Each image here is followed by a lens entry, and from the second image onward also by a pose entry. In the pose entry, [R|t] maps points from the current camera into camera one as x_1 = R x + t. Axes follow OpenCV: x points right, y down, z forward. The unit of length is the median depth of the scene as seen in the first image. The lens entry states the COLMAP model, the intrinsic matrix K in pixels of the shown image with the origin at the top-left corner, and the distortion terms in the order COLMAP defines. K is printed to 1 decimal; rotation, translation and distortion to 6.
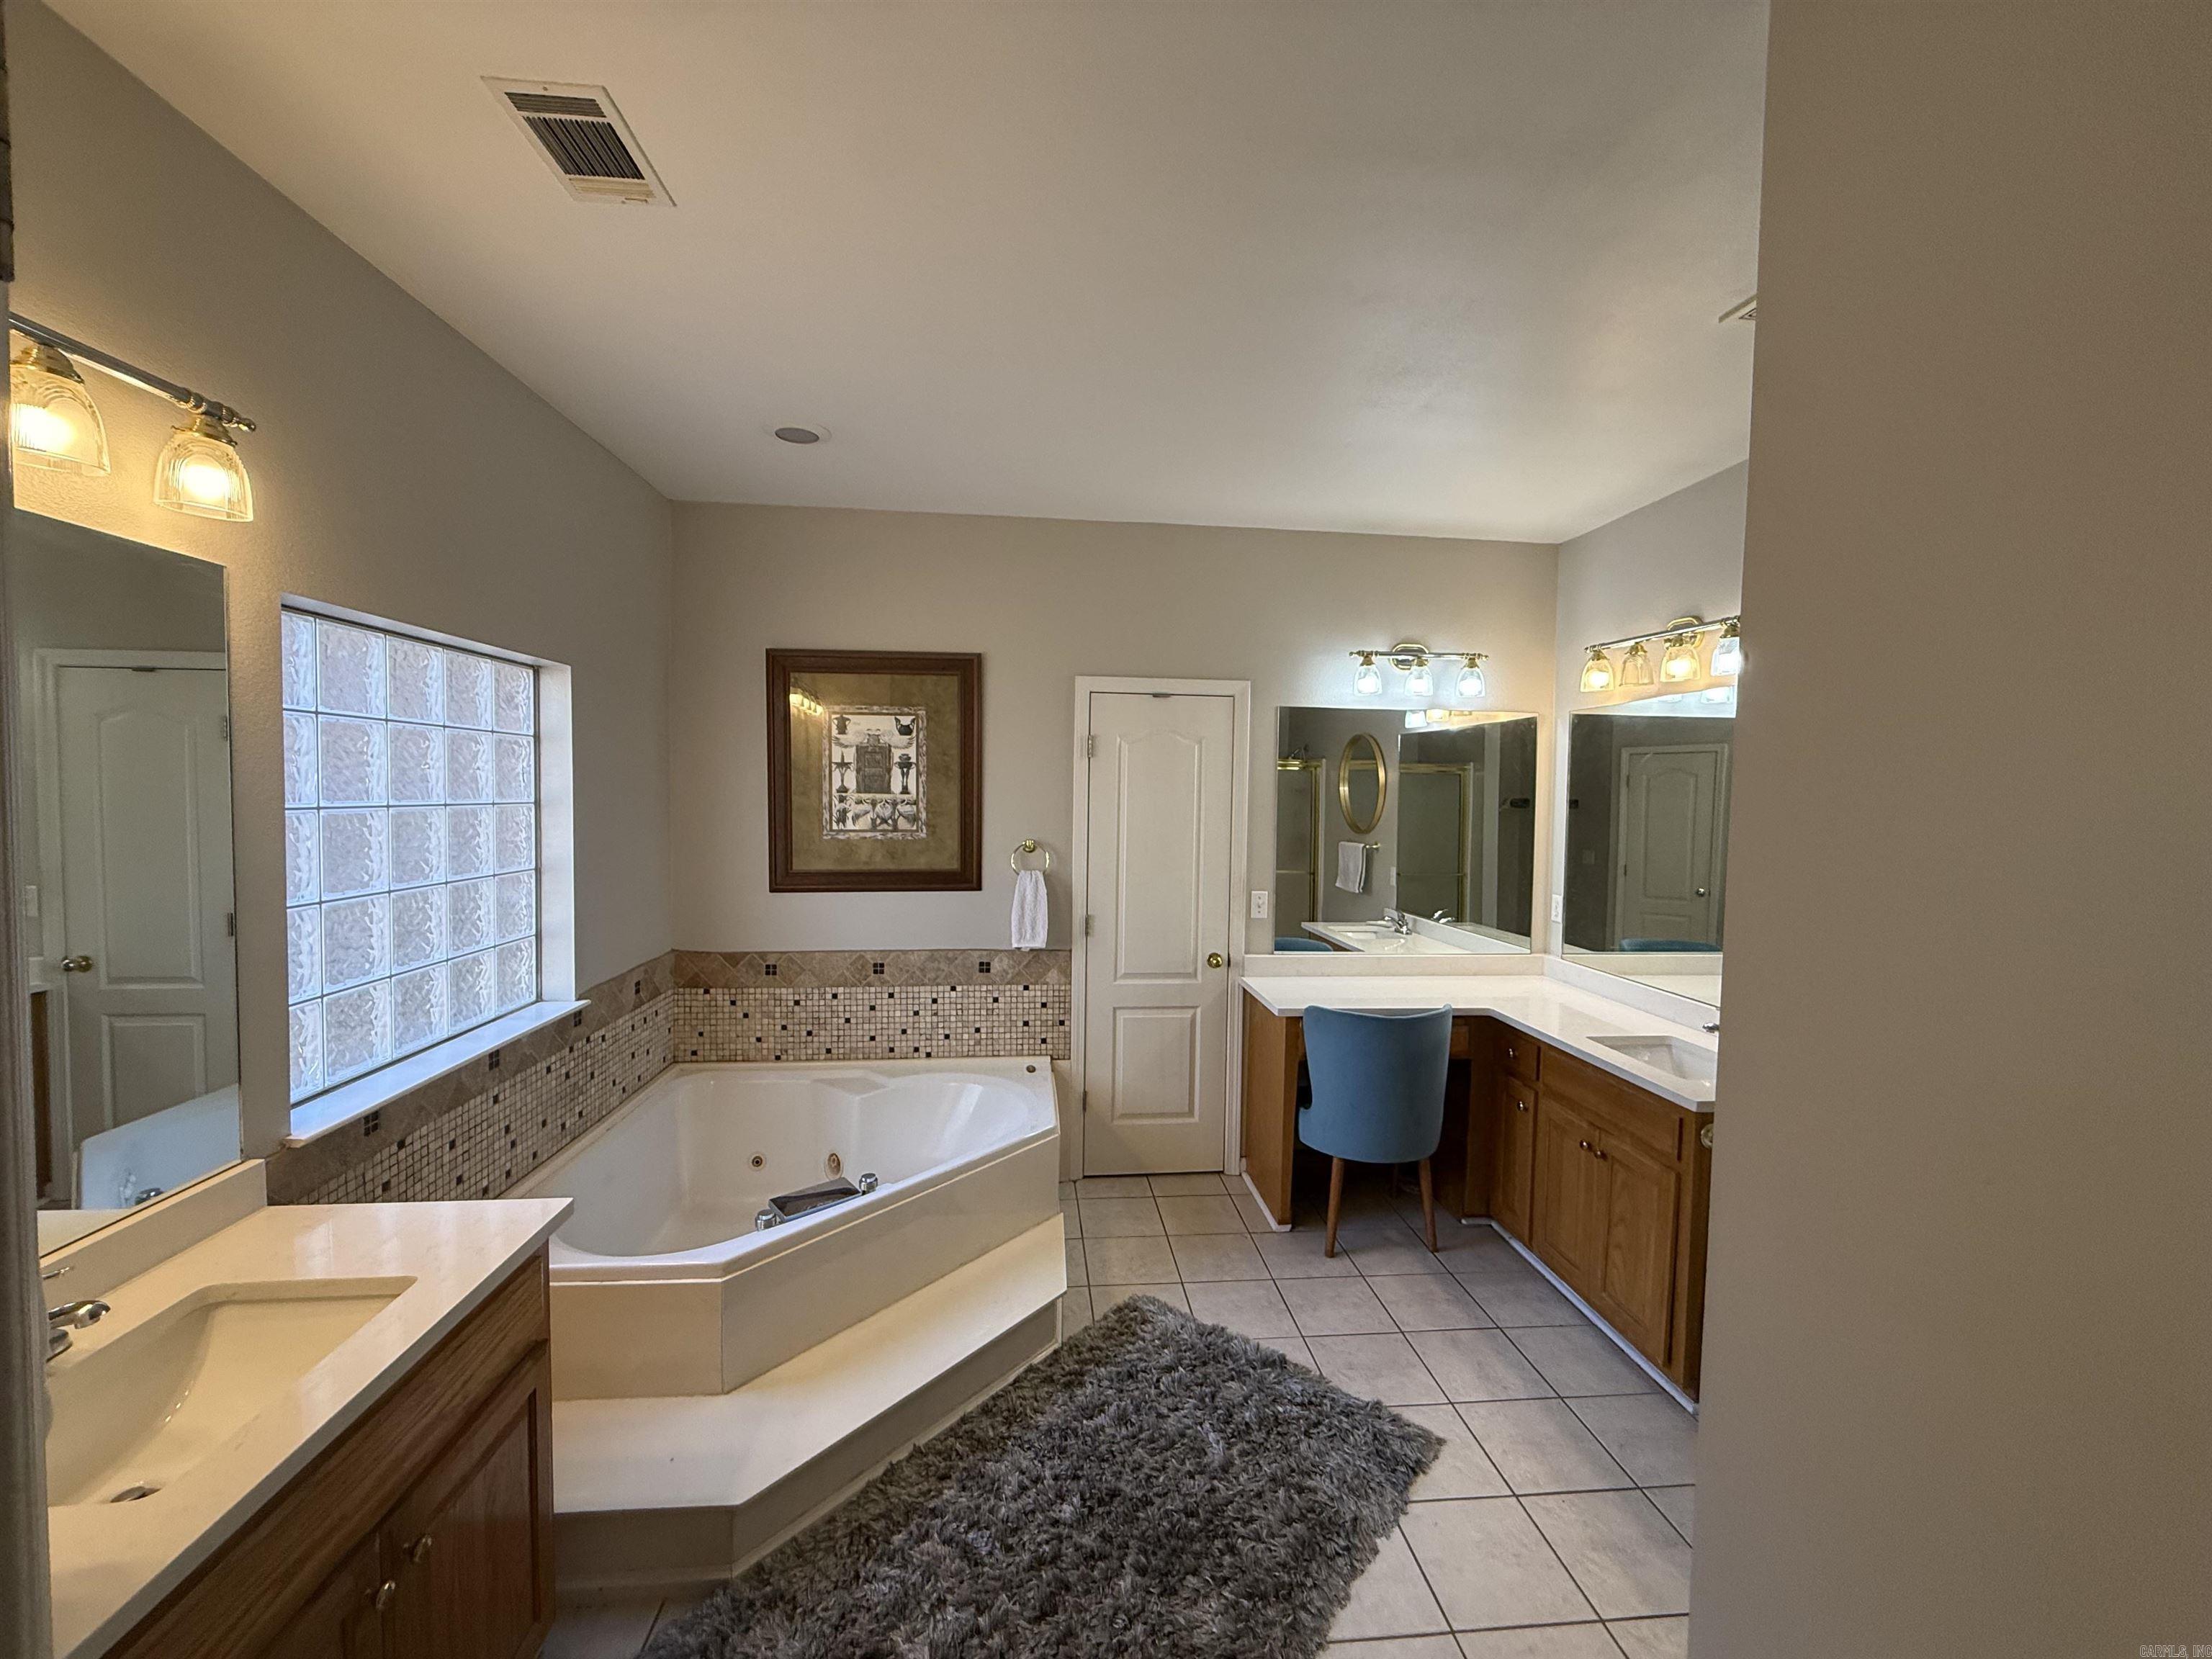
lens RADIAL K [[877.2, 0, 1104.3], [0, 877.2, 826.6], [0, 0, 1]] dist [-0.001604, 0.000031]
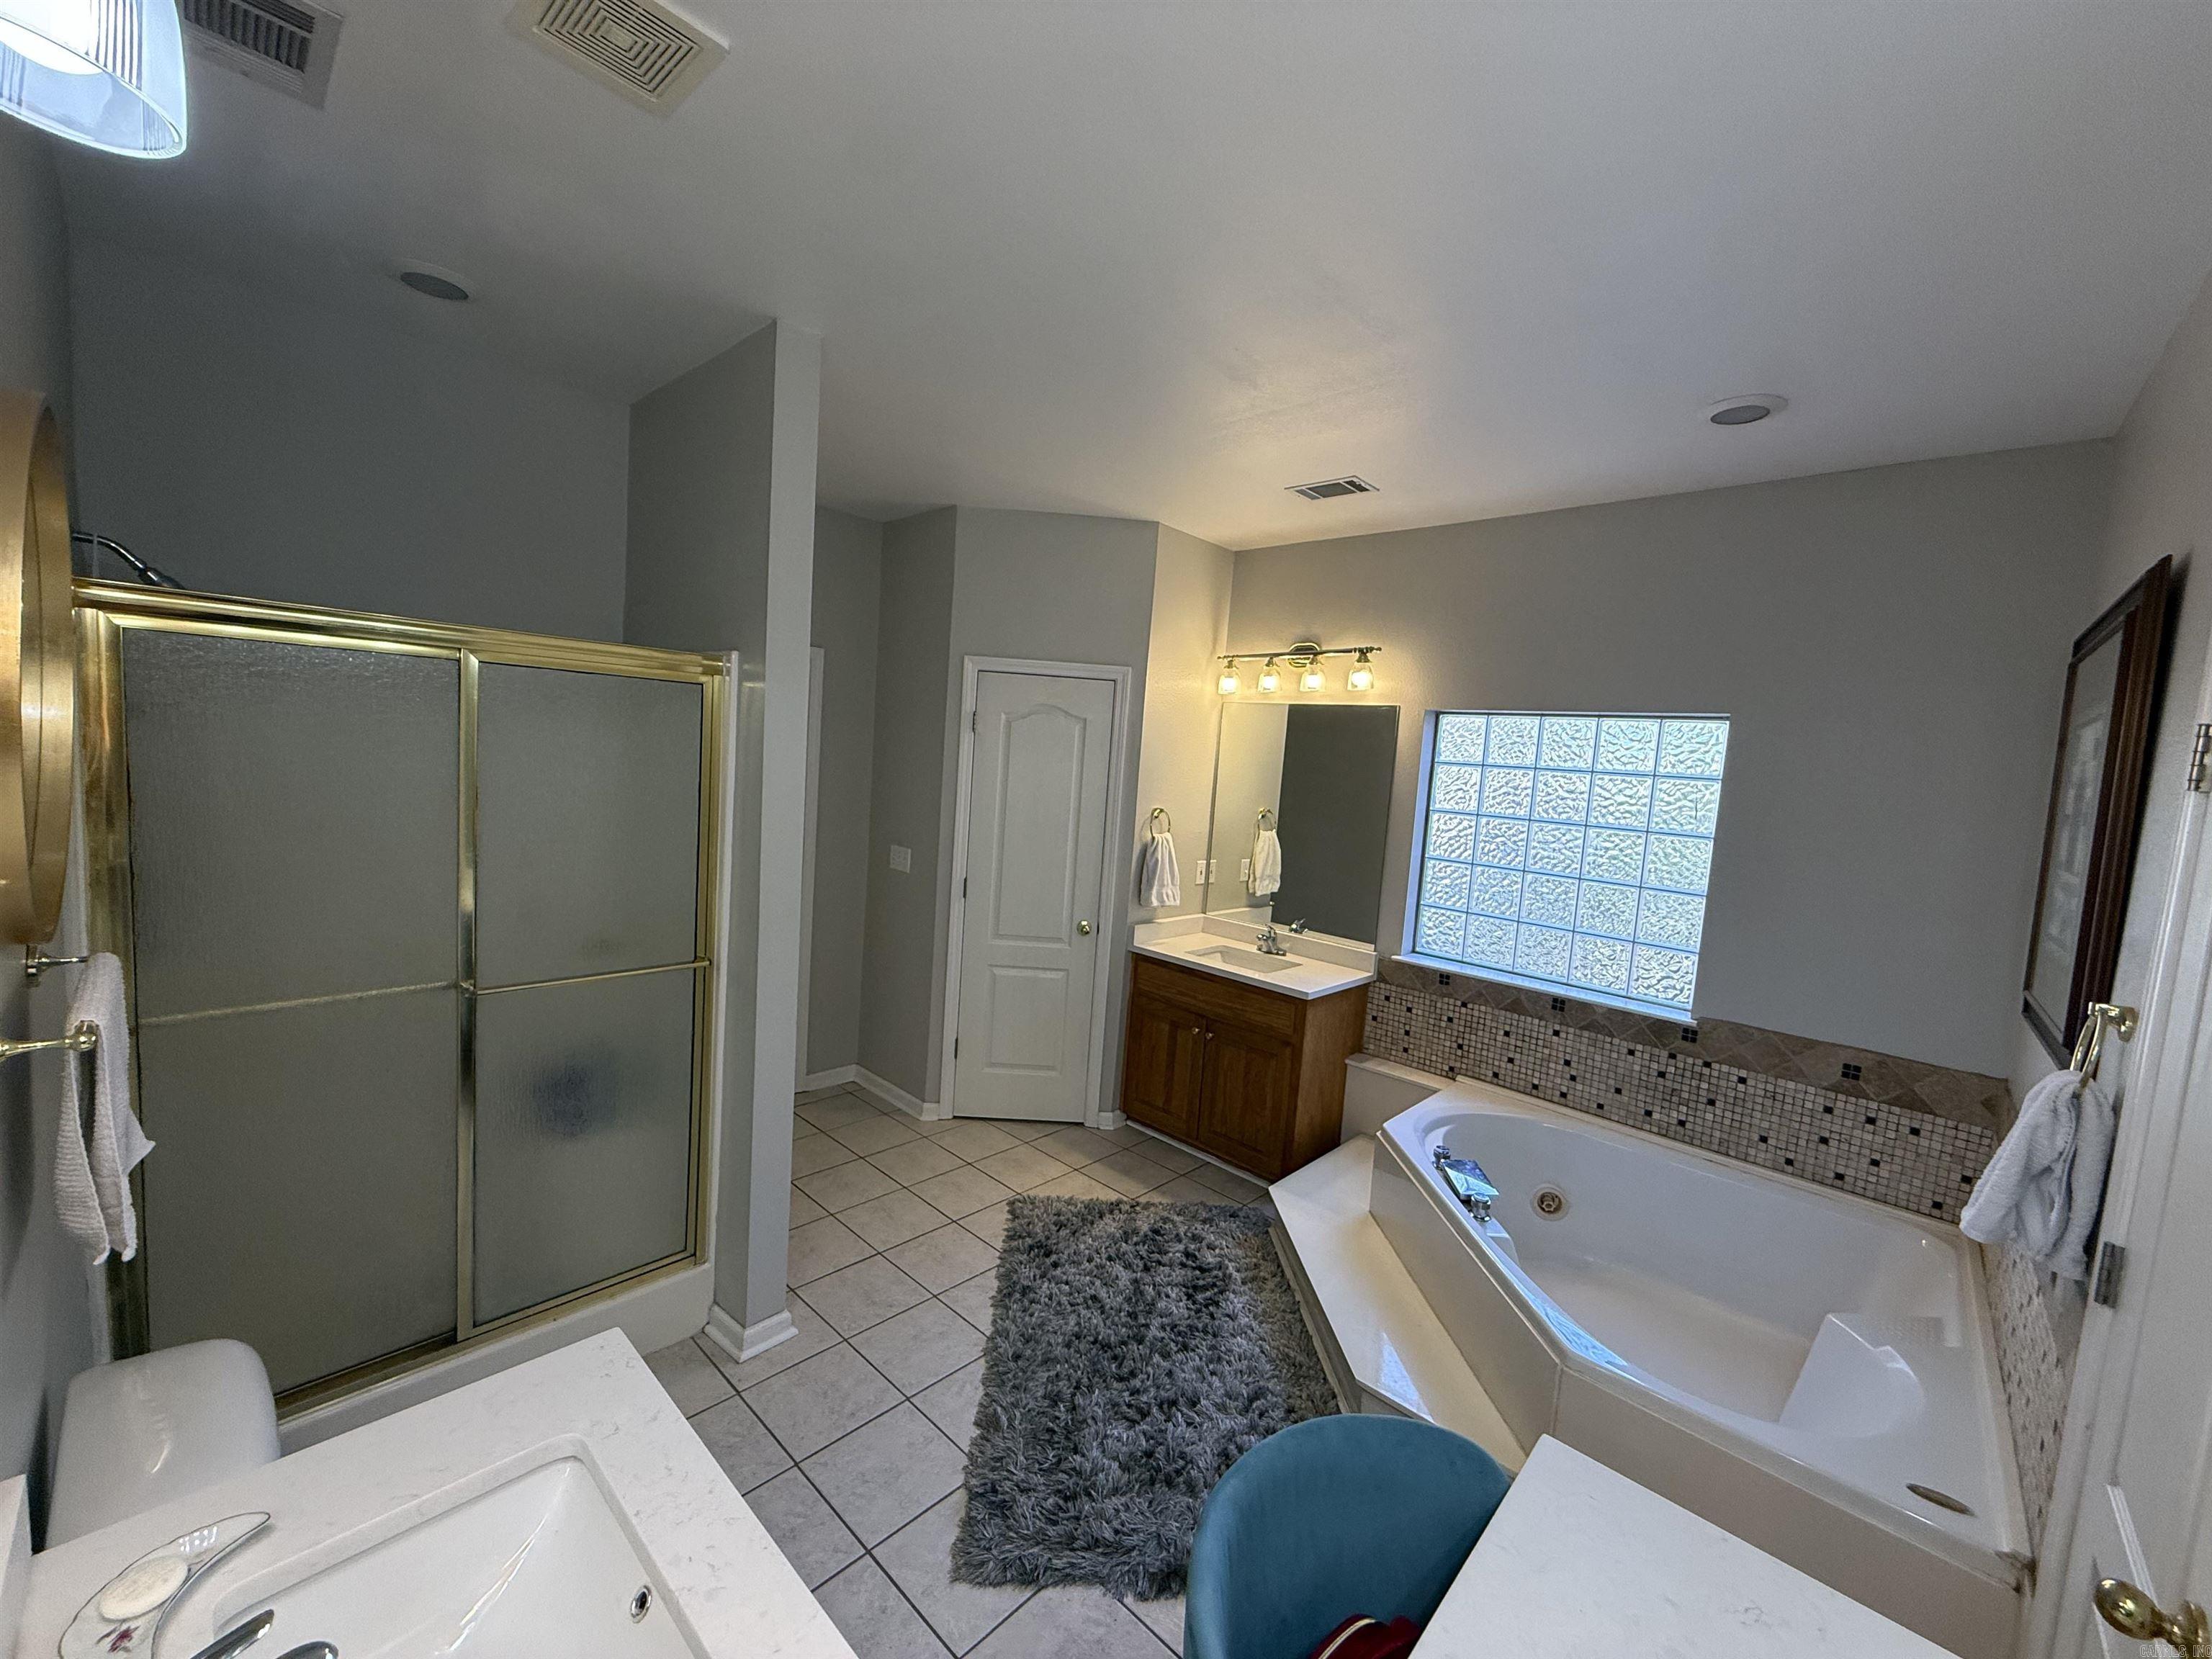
lens RADIAL K [[877.2, 0, 1108.2], [0, 877.2, 829.3], [0, 0, 1]] dist [-0.001604, 0.000031]
pose [[-0.739246, -0.016659, -0.673229, 0.838797], [-0.112281, 0.988750, 0.098825, -0.075388], [0.664009, 0.148647, -0.732800, 1.588400]]
